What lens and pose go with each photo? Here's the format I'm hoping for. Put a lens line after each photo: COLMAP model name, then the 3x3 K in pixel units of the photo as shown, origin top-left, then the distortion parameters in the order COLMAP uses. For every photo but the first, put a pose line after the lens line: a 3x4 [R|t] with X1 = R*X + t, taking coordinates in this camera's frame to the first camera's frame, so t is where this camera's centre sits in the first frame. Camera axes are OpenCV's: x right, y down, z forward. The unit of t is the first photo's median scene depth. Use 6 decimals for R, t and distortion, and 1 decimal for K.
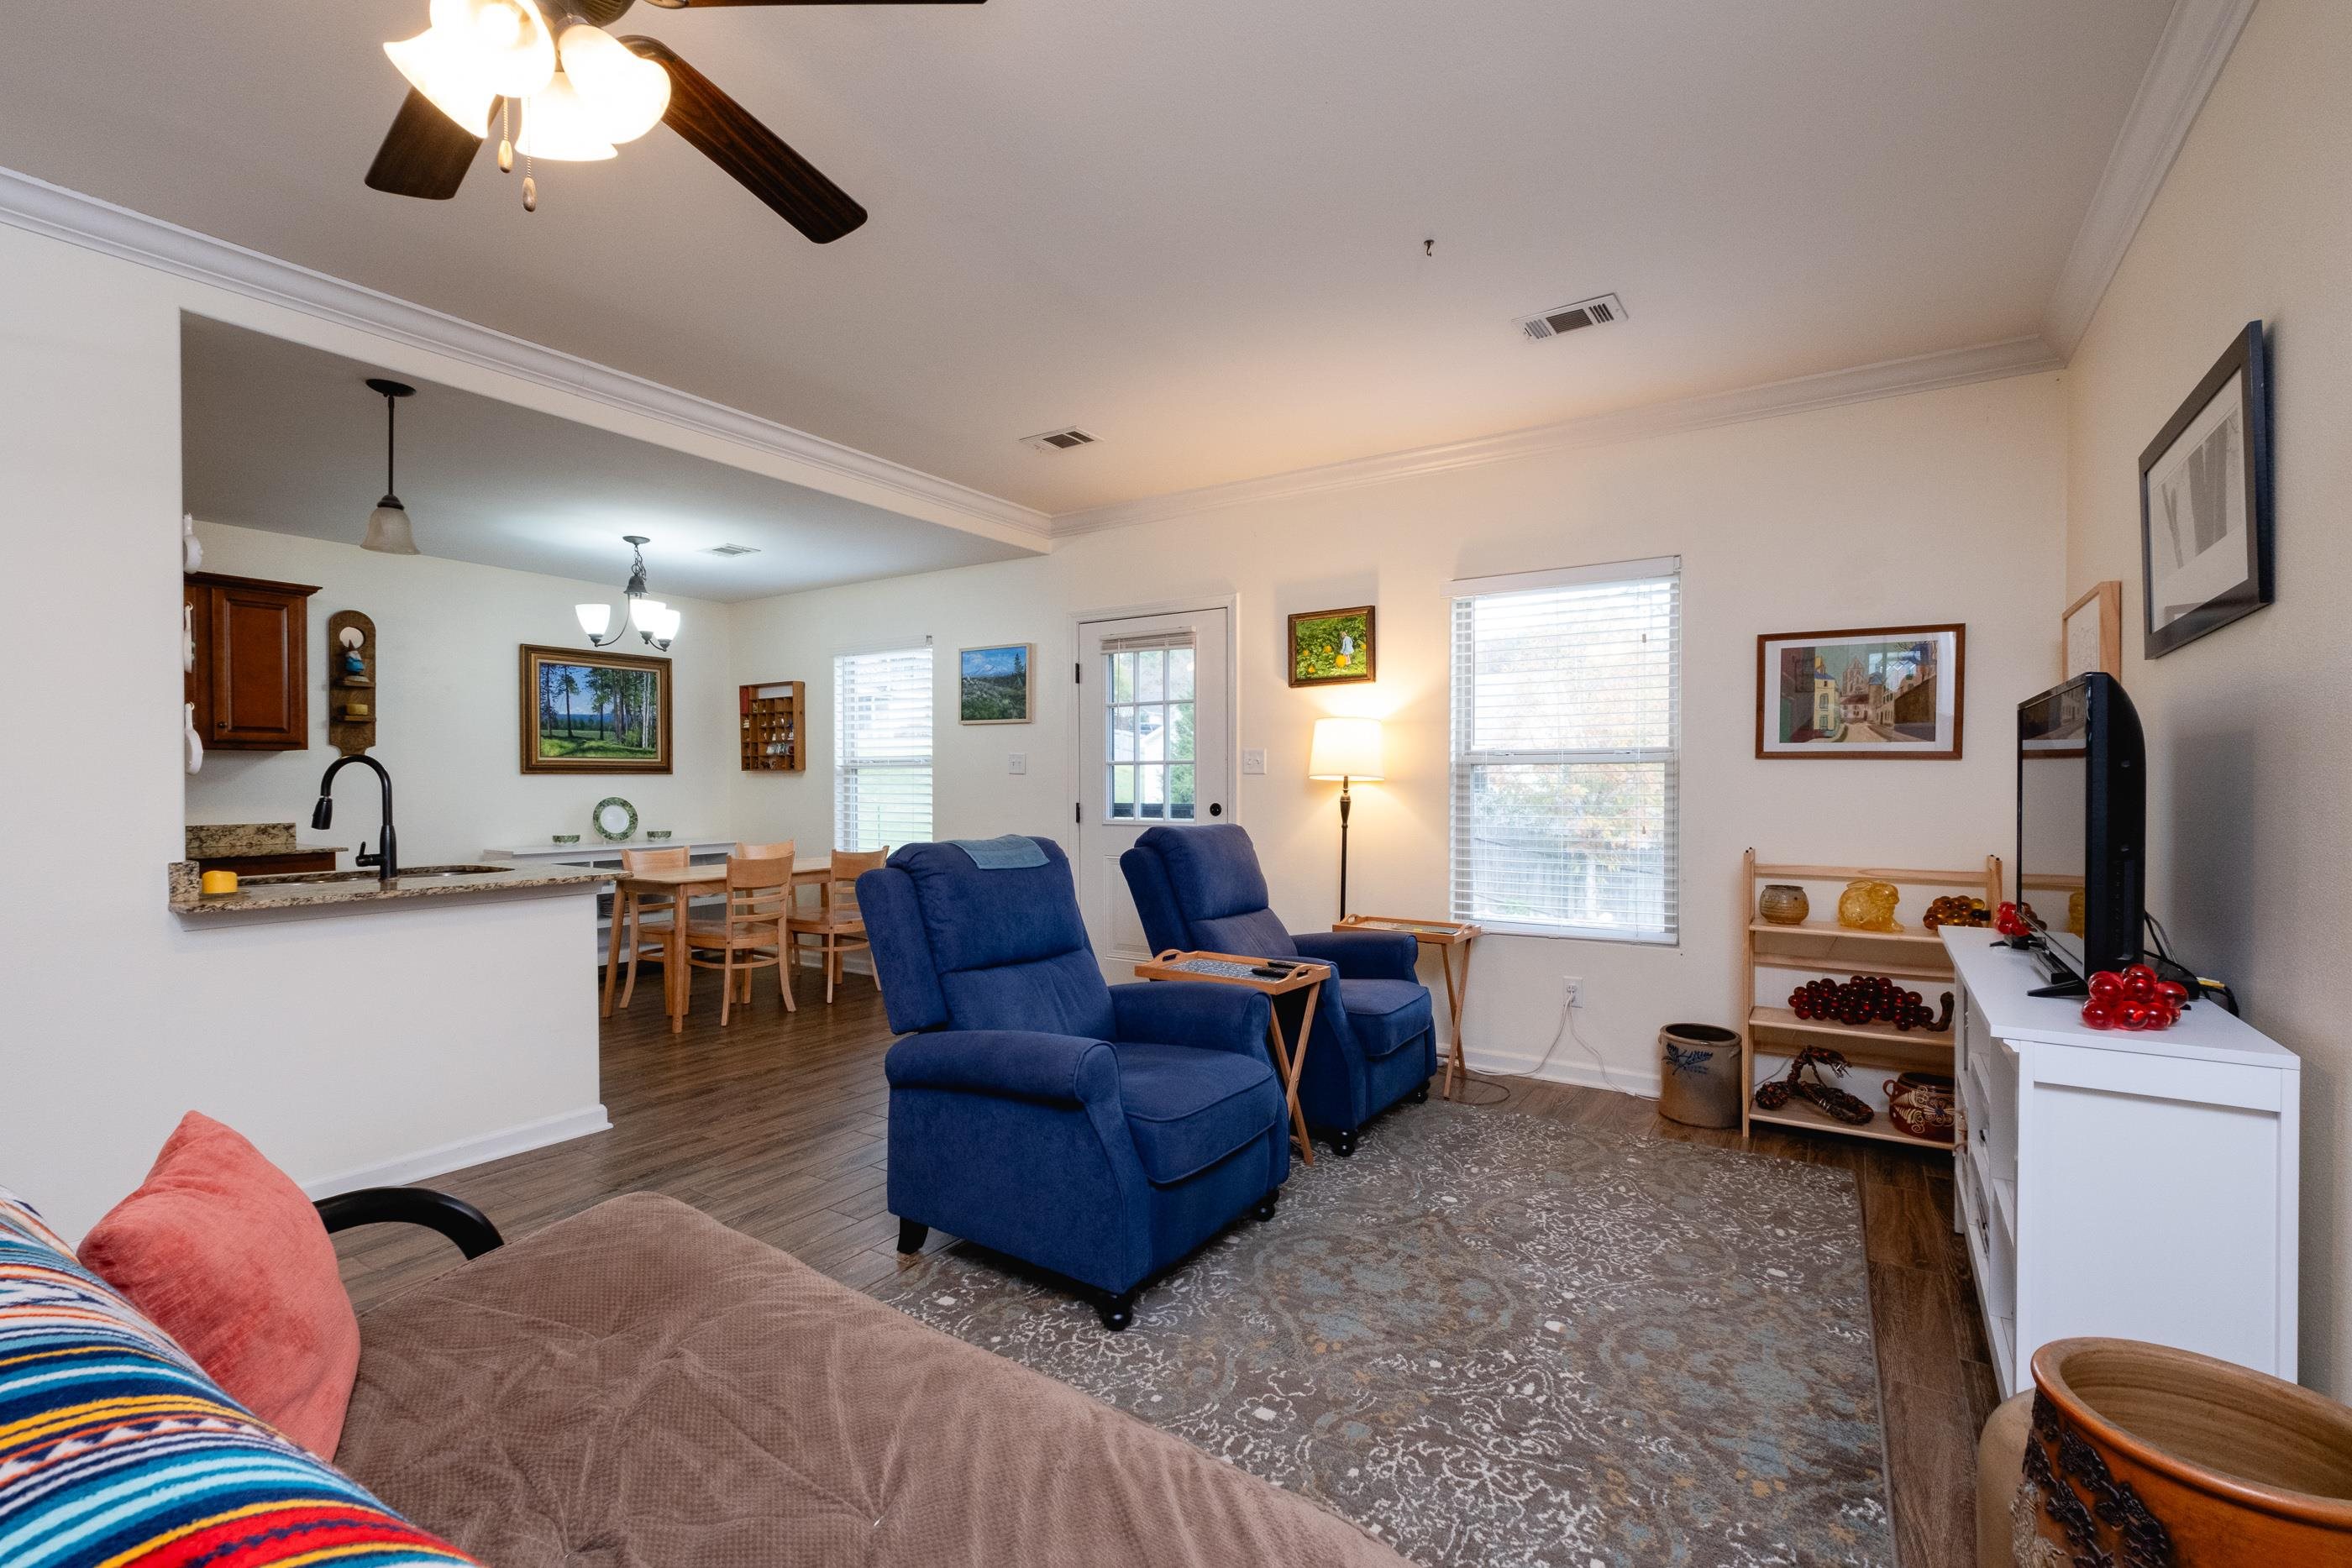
lens RADIAL K [[1031.4, 0, 1188.6], [0, 1031.4, 792.5], [0, 0, 1]] dist [-0.000839, -0.000881]
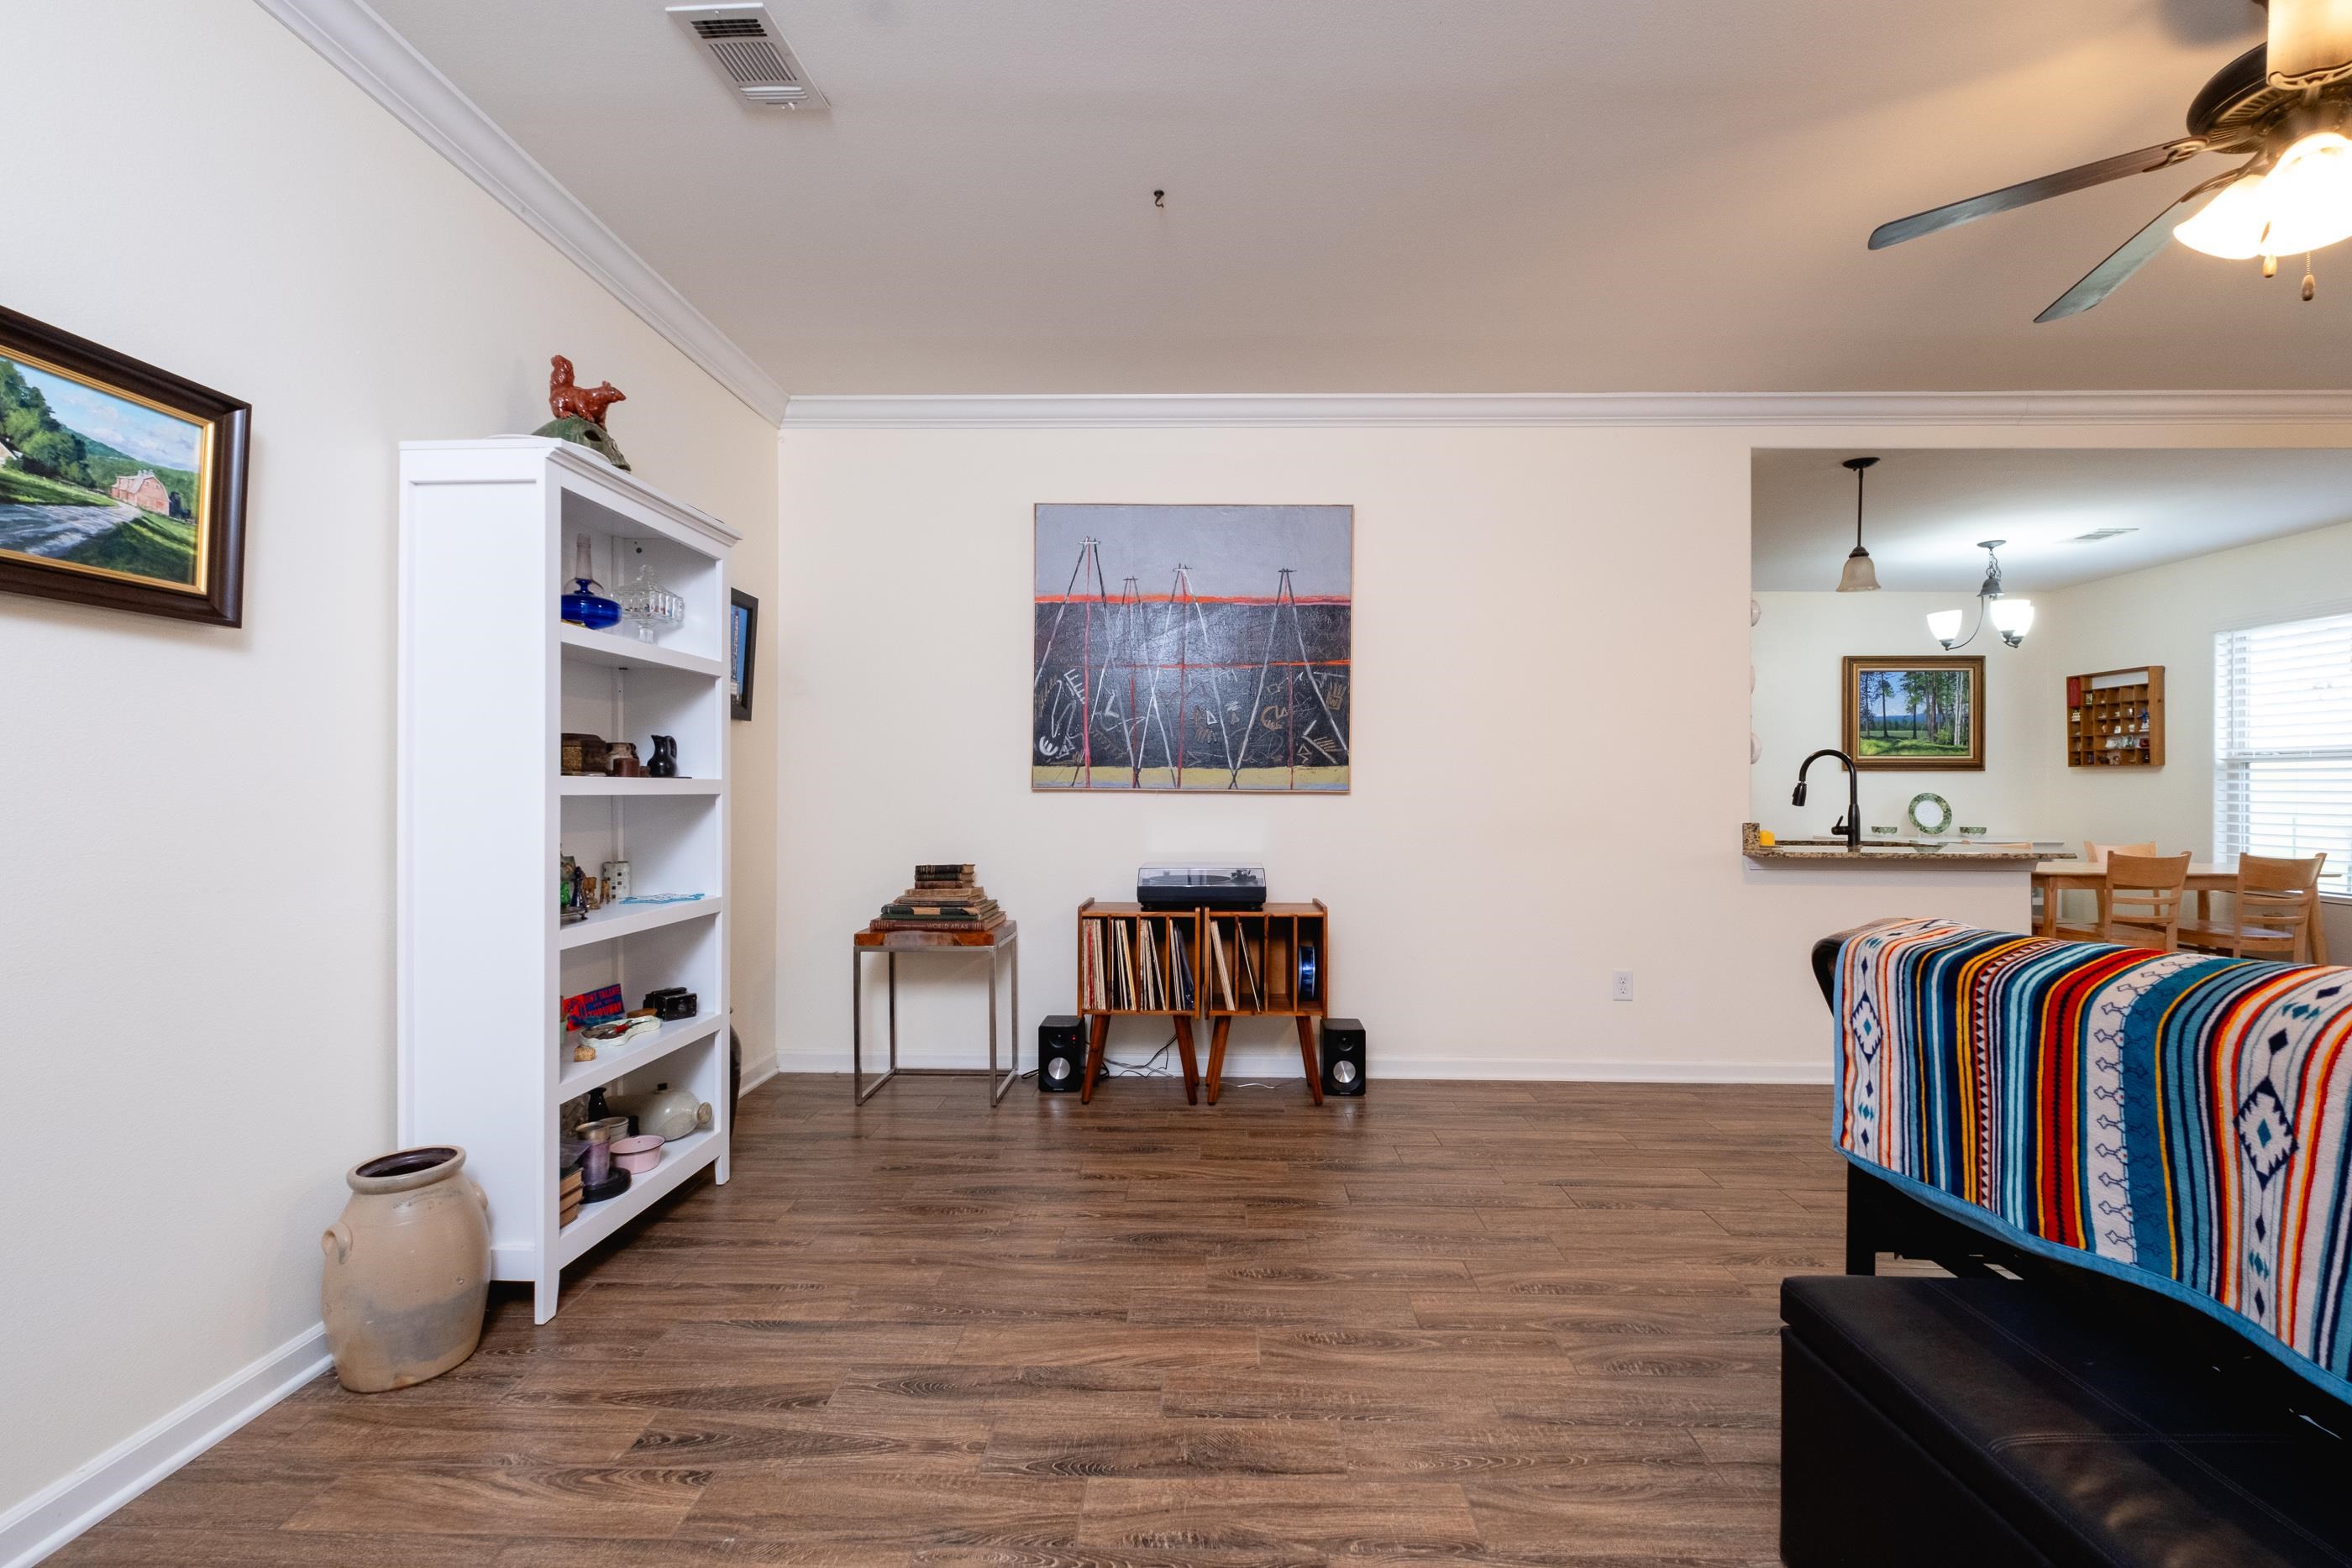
lens RADIAL K [[1031.4, 0, 1194.8], [0, 1031.4, 782.1], [0, 0, 1]] dist [-0.000839, -0.000881]
pose [[0.526209, -0.000641, -0.850355, -0.094928], [-0.014603, 0.999845, -0.009790, 0.023113], [0.850230, 0.017569, 0.526118, -0.293755]]
